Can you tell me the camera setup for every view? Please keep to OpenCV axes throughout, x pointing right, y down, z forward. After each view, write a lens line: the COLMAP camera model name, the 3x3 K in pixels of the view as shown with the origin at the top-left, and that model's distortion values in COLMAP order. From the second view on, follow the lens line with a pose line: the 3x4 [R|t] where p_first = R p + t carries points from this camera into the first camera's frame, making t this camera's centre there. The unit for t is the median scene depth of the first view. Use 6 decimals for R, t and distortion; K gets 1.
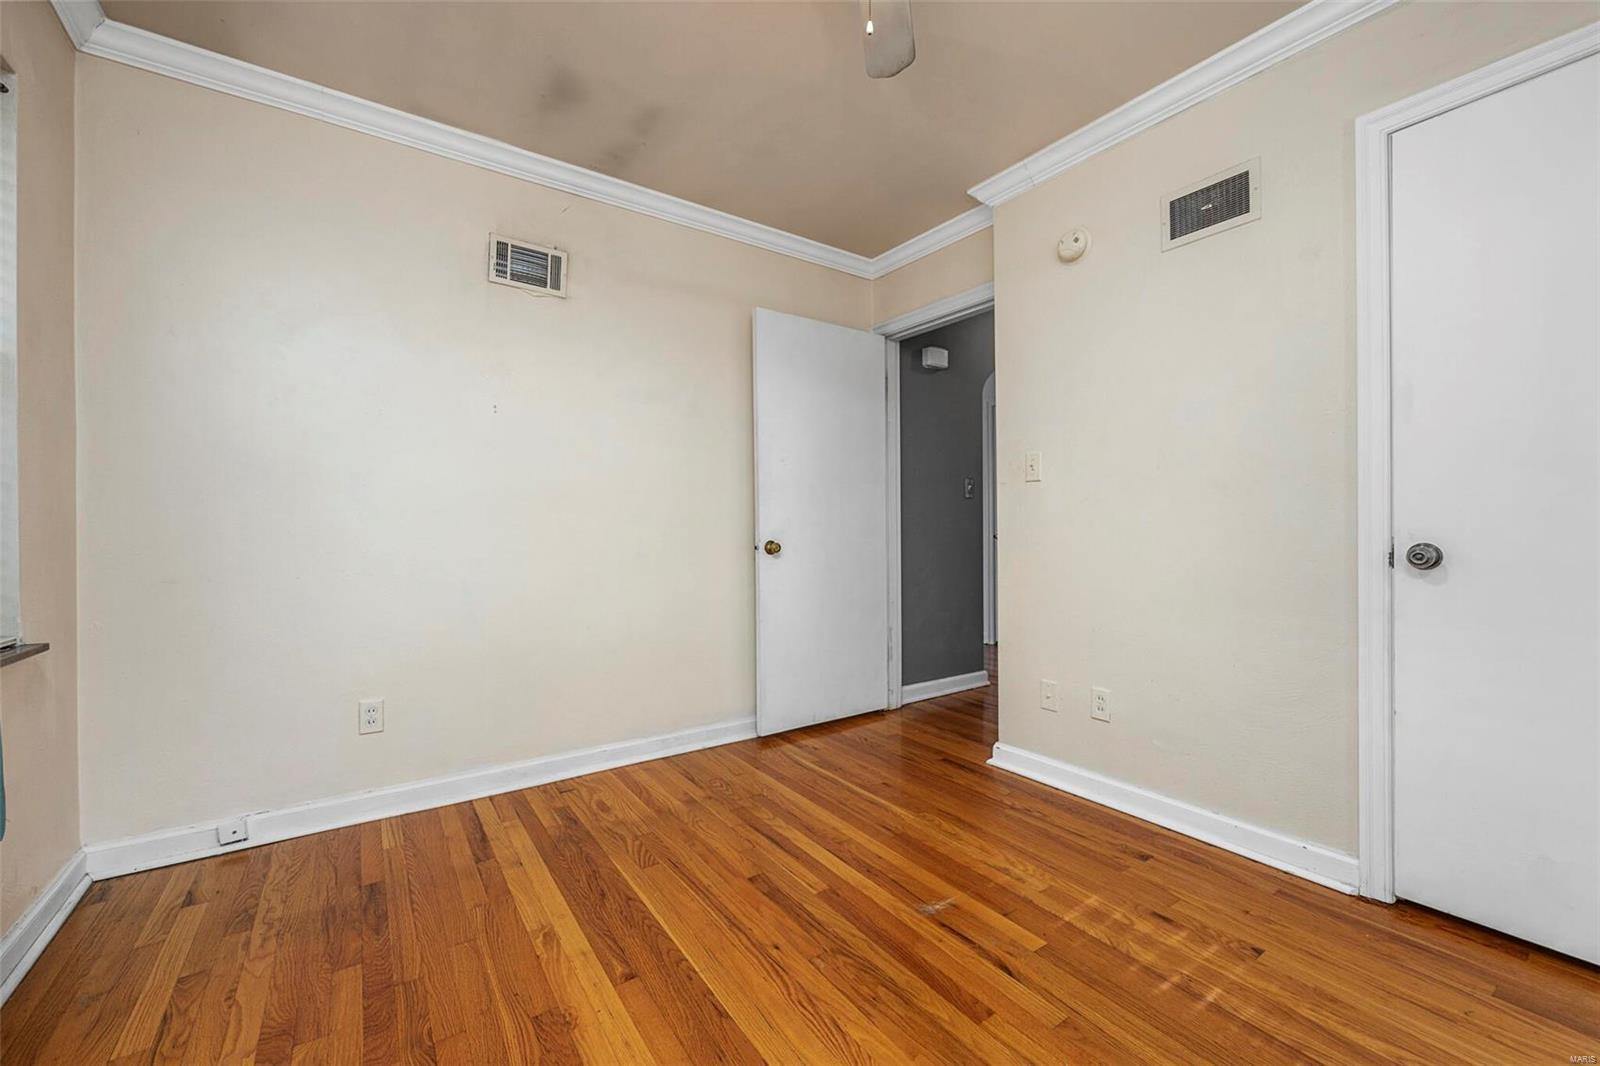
lens RADIAL K [[644.5, 0, 804.2], [0, 644.5, 531.7], [0, 0, 1]] dist [-0.000452, -0.000020]
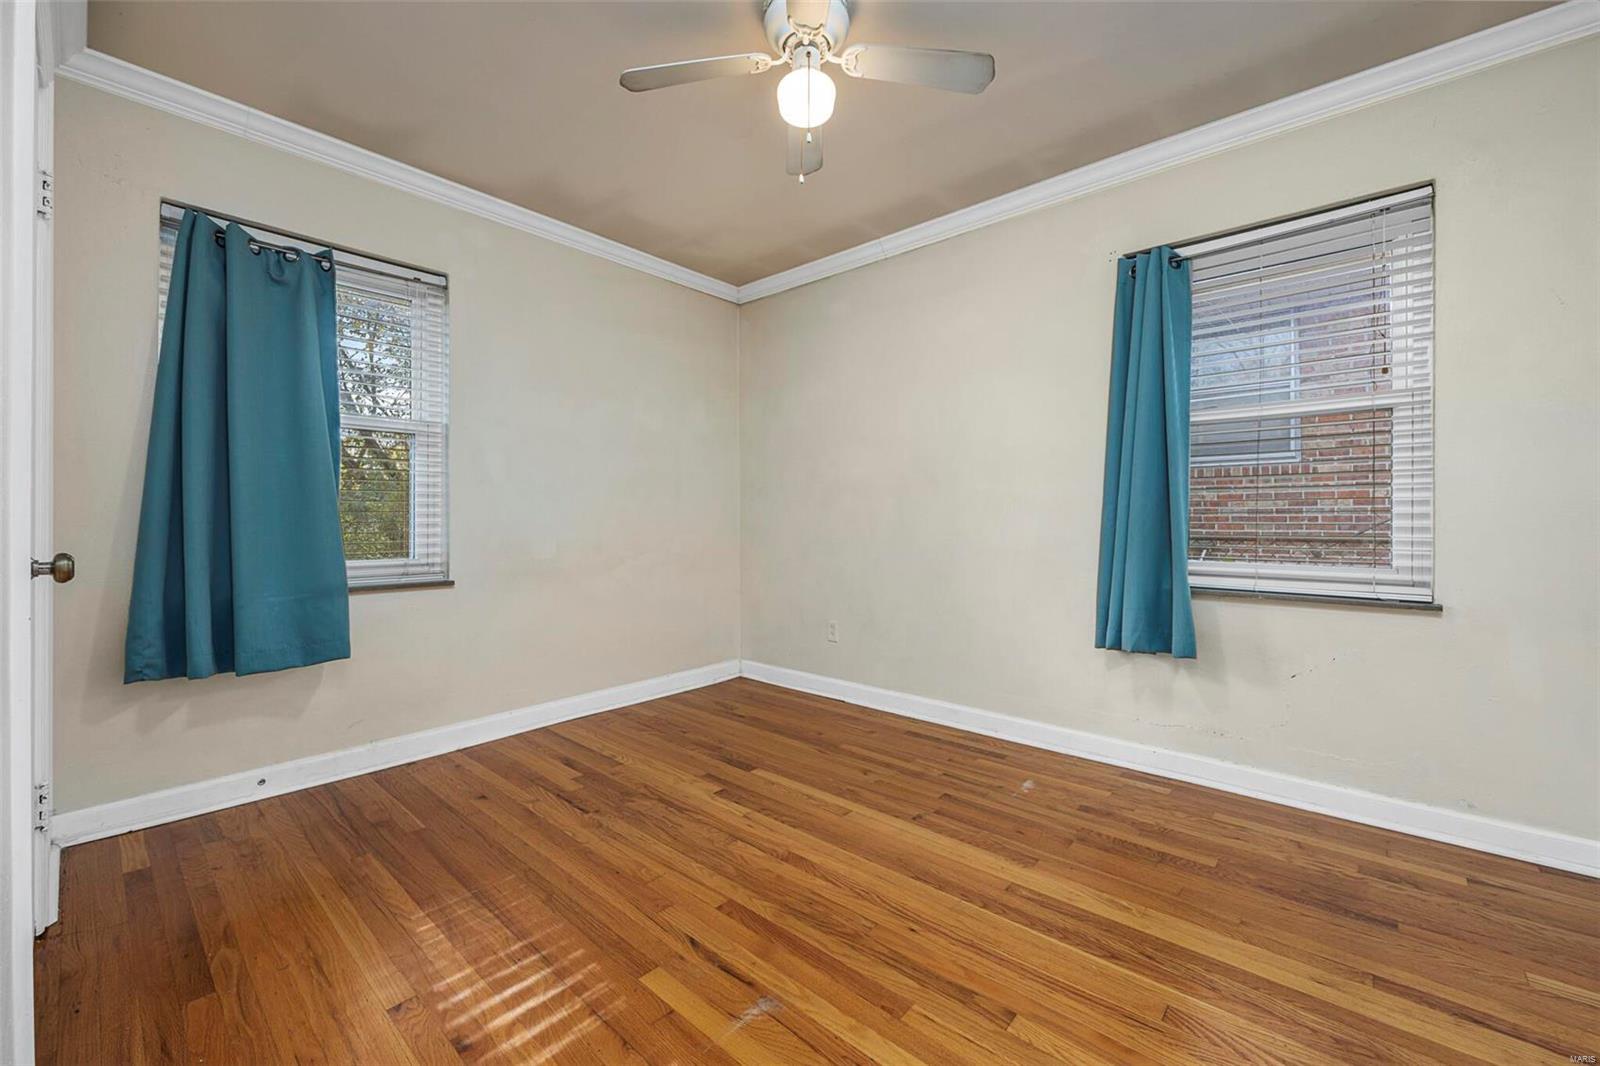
lens RADIAL K [[644.5, 0, 801.1], [0, 644.5, 525.2], [0, 0, 1]] dist [-0.000452, -0.000020]
pose [[-0.973572, 0.009531, -0.228180, 0.344462], [0.007219, 0.999914, 0.010962, -0.010411], [0.228265, 0.009025, -0.973557, 1.876150]]
